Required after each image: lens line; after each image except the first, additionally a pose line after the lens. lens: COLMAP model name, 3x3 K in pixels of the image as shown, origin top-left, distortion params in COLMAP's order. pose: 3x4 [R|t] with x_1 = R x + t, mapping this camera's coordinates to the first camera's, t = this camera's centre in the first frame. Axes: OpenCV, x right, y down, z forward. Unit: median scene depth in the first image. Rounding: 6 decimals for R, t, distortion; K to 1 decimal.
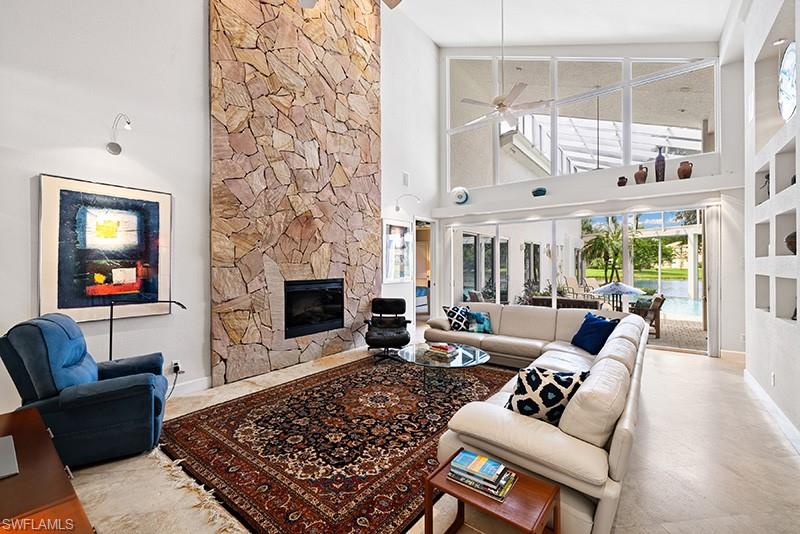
lens RADIAL K [[336.8, 0, 394.3], [0, 336.8, 264.8], [0, 0, 1]] dist [0.002949, 0.000170]
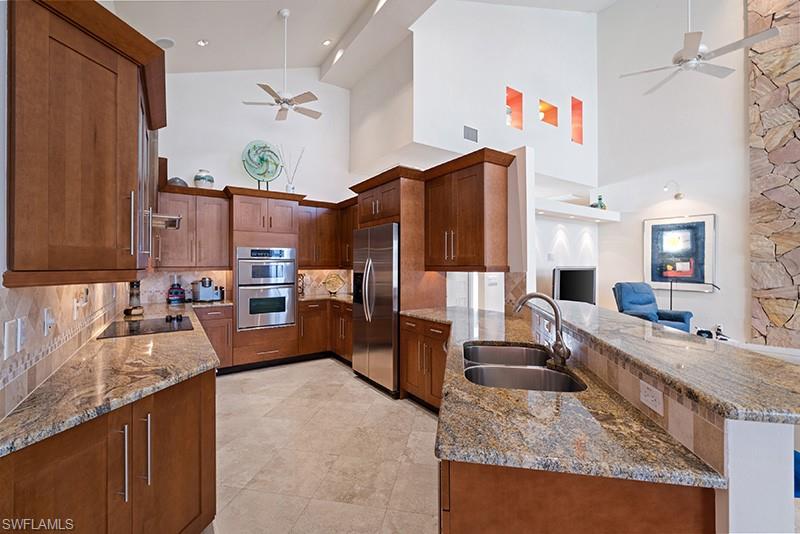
lens RADIAL K [[336.8, 0, 398.1], [0, 336.8, 261.7], [0, 0, 1]] dist [0.002949, 0.000170]
pose [[-0.301628, -0.005253, -0.953411, 1.068639], [0.001024, 0.999982, -0.005833, 0.011829], [0.953425, -0.002735, -0.301617, 0.084621]]
